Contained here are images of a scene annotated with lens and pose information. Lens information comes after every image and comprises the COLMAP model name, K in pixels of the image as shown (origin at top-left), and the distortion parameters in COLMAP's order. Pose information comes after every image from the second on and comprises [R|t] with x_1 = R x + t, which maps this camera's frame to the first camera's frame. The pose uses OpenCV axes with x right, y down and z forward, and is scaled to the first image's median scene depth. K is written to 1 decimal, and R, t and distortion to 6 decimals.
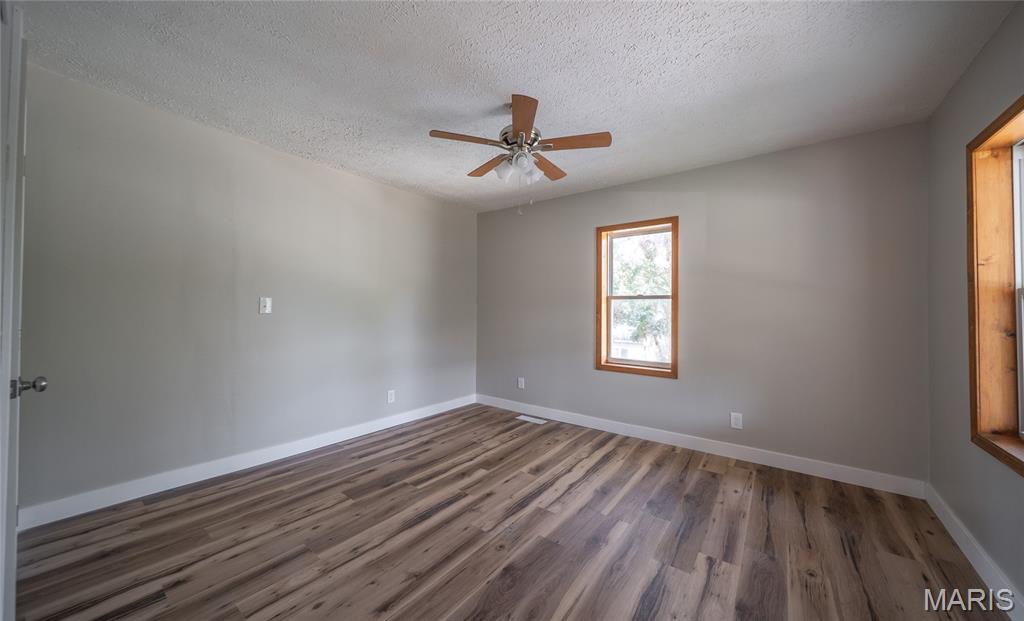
lens RADIAL K [[355.0, 0, 511.0], [0, 355.0, 308.2], [0, 0, 1]] dist [-0.002872, -0.000202]
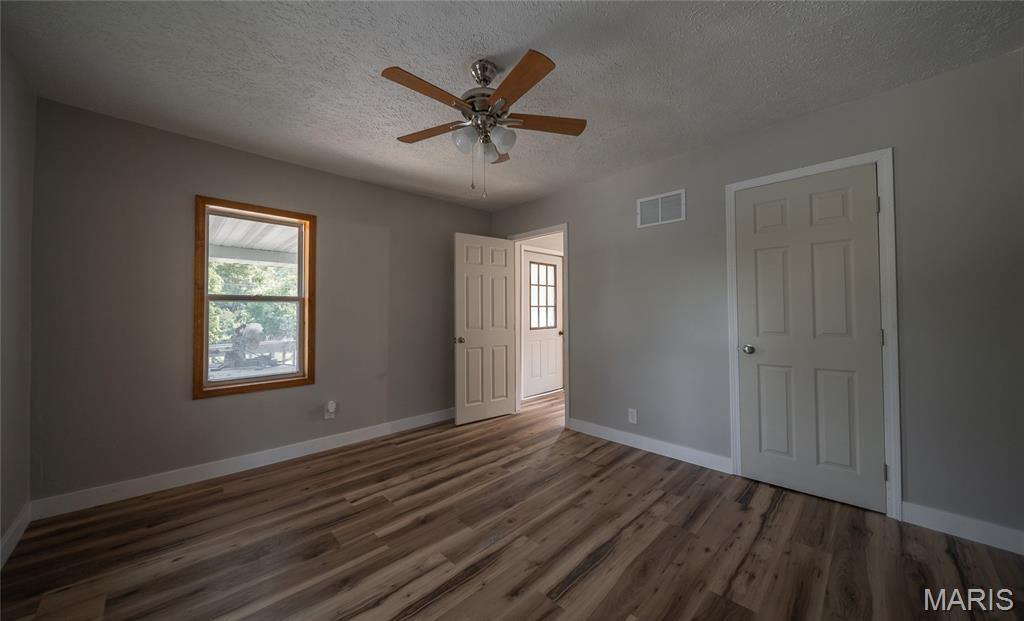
lens RADIAL K [[355.0, 0, 511.2], [0, 355.0, 305.3], [0, 0, 1]] dist [-0.002872, -0.000202]
pose [[-0.989306, -0.004473, 0.145788, -0.176997], [-0.007596, 0.999753, -0.020875, 0.007546], [-0.145658, -0.021759, -0.989096, 1.978767]]
